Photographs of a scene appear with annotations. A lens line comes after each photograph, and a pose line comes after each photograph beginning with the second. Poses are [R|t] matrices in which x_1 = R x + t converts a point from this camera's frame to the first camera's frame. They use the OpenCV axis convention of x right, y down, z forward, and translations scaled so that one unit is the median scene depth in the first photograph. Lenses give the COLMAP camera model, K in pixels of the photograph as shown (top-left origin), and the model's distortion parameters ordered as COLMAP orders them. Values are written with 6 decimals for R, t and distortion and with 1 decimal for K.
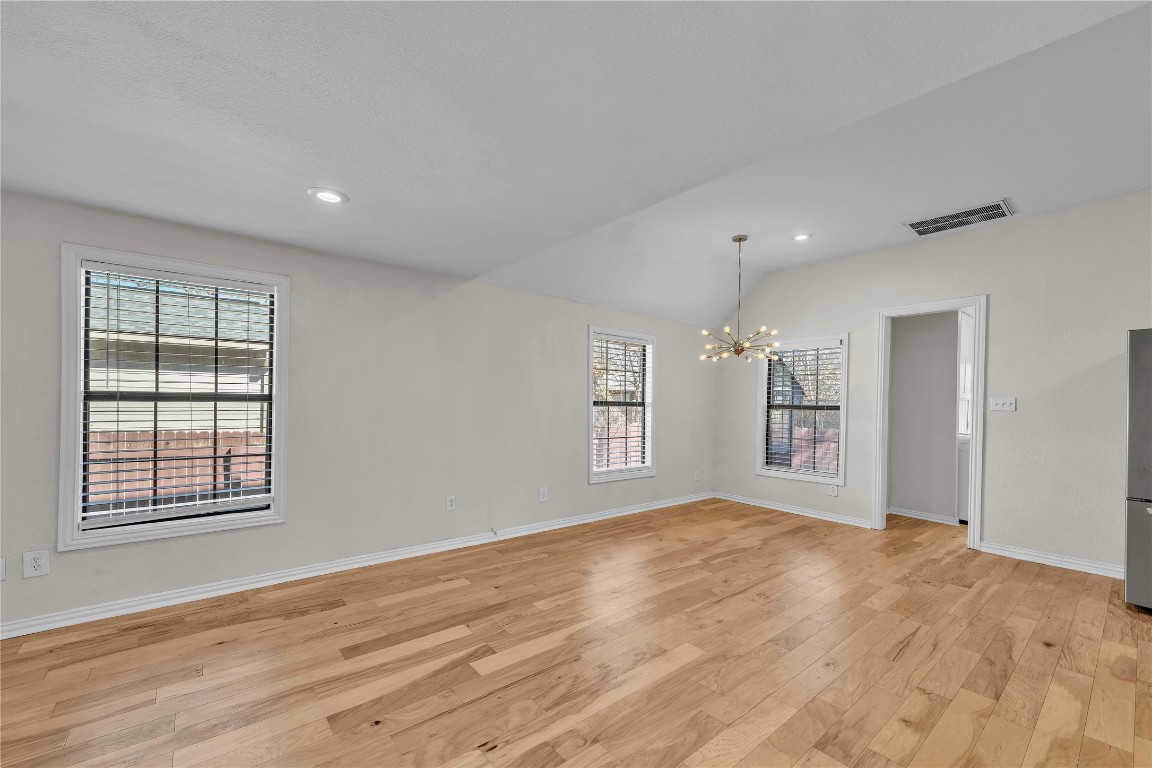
lens RADIAL K [[467.0, 0, 579.0], [0, 467.0, 404.9], [0, 0, 1]] dist [-0.001215, -0.000237]
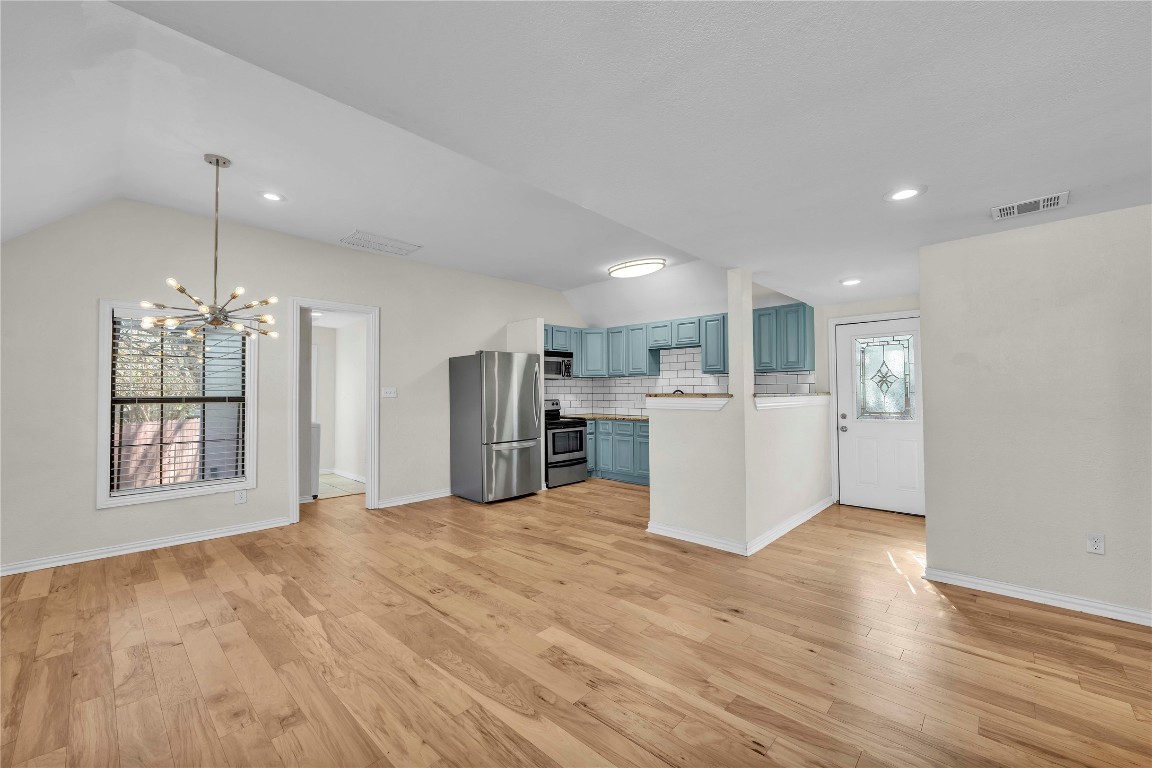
lens RADIAL K [[467.0, 0, 581.0], [0, 467.0, 380.2], [0, 0, 1]] dist [-0.001215, -0.000237]
pose [[-0.134542, 0.013180, 0.990820, -0.471426], [0.011258, 0.999867, -0.011771, -0.013998], [-0.990844, 0.009571, -0.134673, 0.624863]]
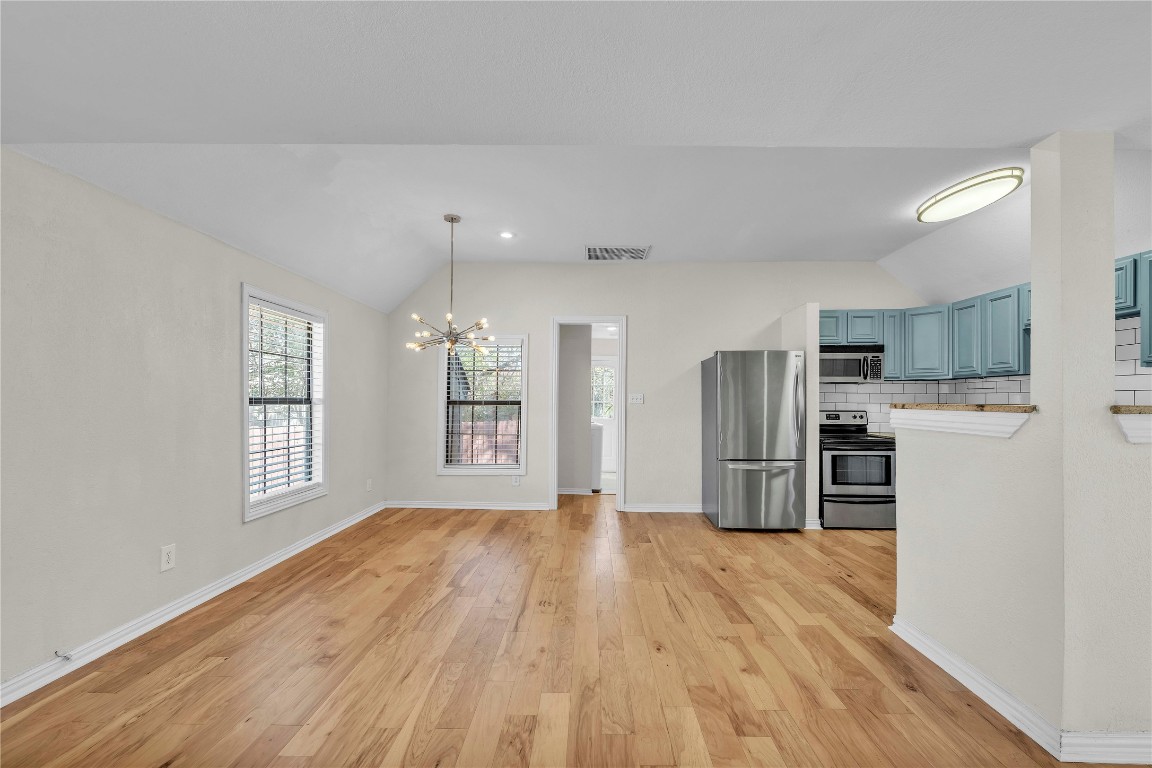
lens RADIAL K [[467.0, 0, 579.9], [0, 467.0, 394.4], [0, 0, 1]] dist [-0.001215, -0.000237]
pose [[0.647225, 0.000847, 0.762298, -0.211790], [0.007524, 0.999944, -0.007499, -0.004744], [-0.762262, 0.010589, 0.647182, 0.250180]]
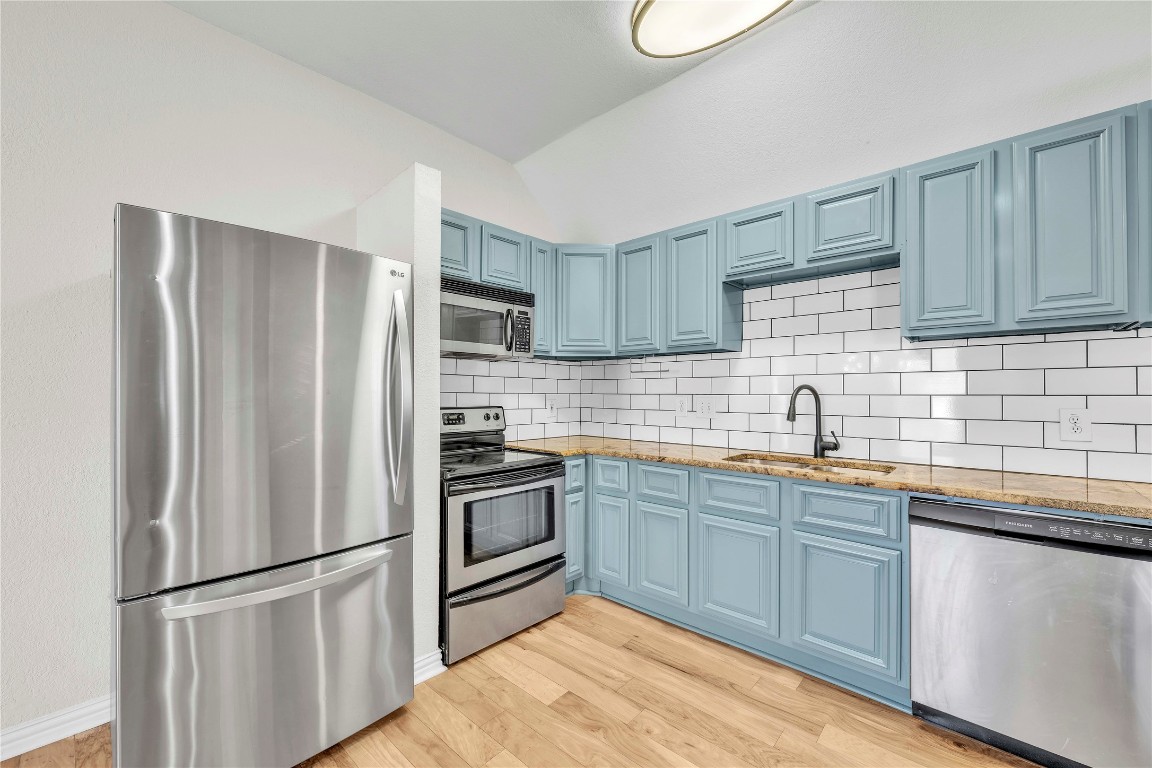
lens RADIAL K [[467.0, 0, 587.1], [0, 467.0, 391.3], [0, 0, 1]] dist [-0.001215, -0.000237]
pose [[-0.159358, -0.007899, 0.987189, 0.488895], [0.002766, 0.999960, 0.008448, 0.005794], [-0.987217, 0.004077, -0.159330, 0.461094]]
